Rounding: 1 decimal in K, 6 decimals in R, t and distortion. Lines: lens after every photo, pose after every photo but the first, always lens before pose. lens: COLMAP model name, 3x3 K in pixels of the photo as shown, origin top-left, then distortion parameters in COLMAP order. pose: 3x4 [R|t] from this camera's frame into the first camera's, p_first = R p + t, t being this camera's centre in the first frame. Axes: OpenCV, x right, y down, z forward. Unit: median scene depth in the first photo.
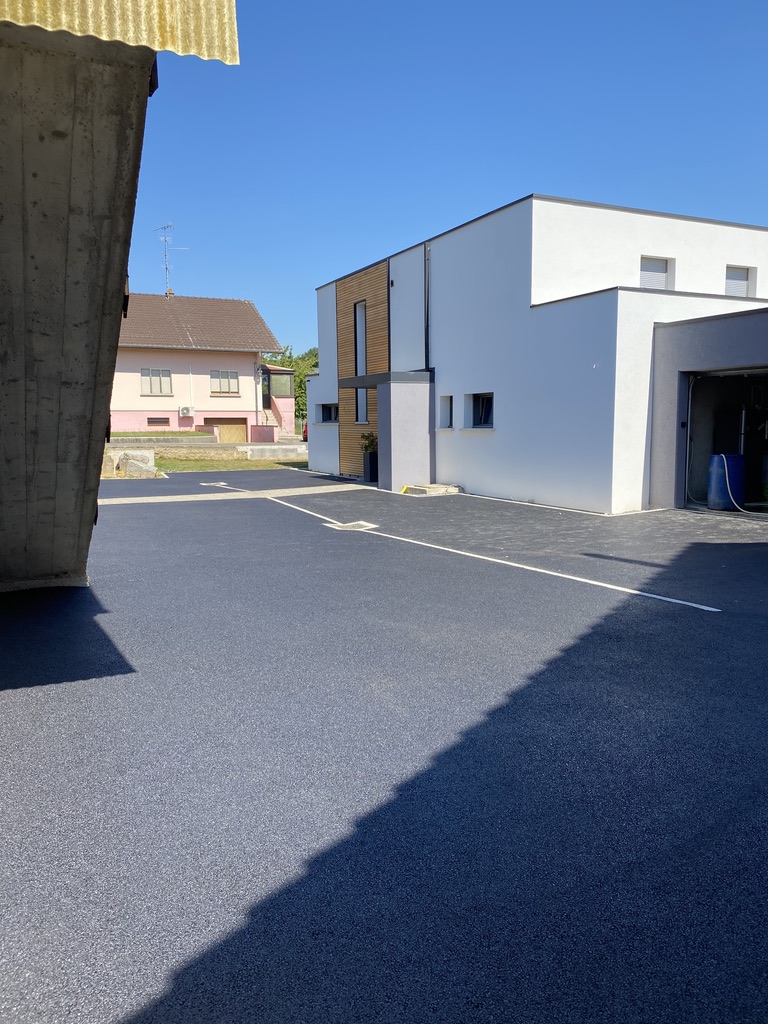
lens RADIAL K [[778.5, 0, 384.0], [0, 778.5, 512.0], [0, 0, 1]] dist [0.005474, 0.001912]
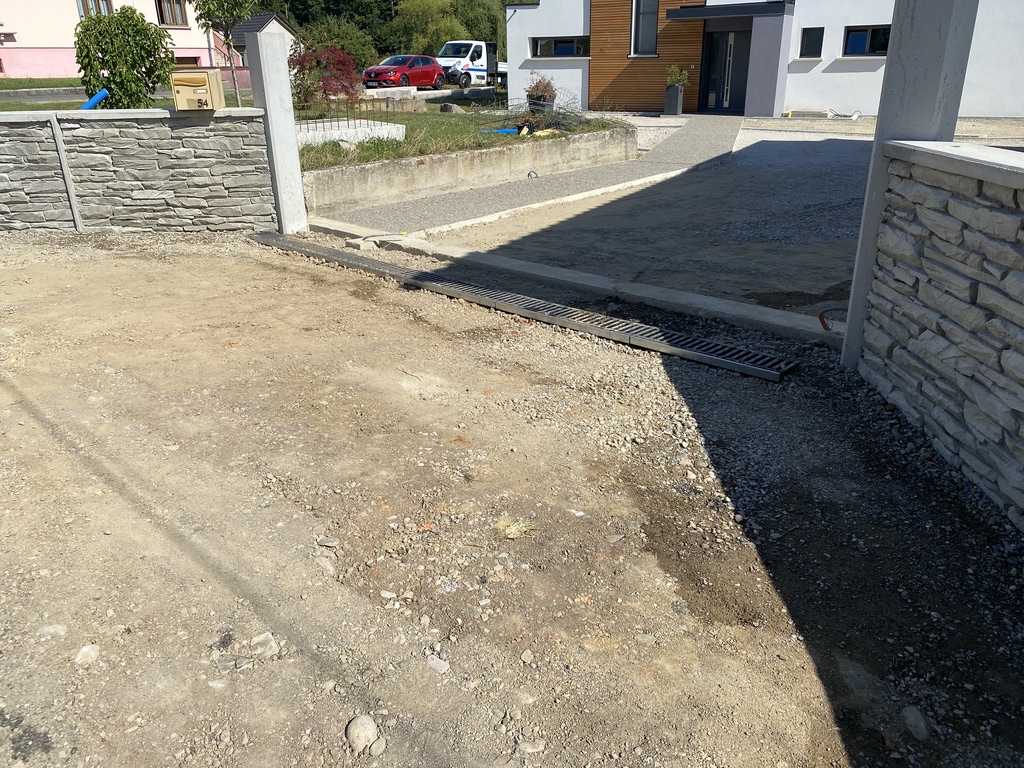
lens RADIAL K [[778.5, 0, 512.0], [0, 778.5, 384.0], [0, 0, 1]] dist [0.005474, 0.001912]
pose [[0.824692, -0.228752, 0.517259, -0.418749], [0.078984, 0.952177, 0.295161, -0.010918], [-0.560040, -0.202561, 0.803320, 0.096266]]
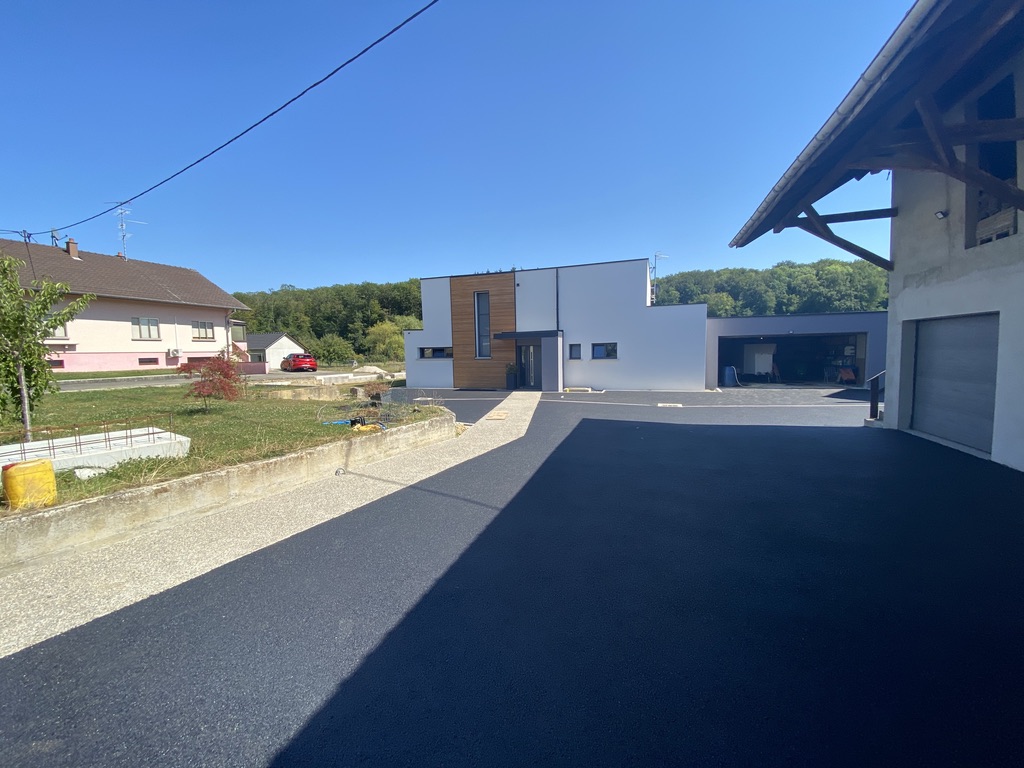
lens RADIAL K [[406.3, 0, 512.0], [0, 406.3, 384.0], [0, 0, 1]] dist [-0.000049, -0.000093]
pose [[0.709043, -0.063007, 0.702345, -0.334494], [0.094712, 0.995485, -0.006311, -0.023023], [-0.698776, 0.070995, 0.711808, 0.154409]]
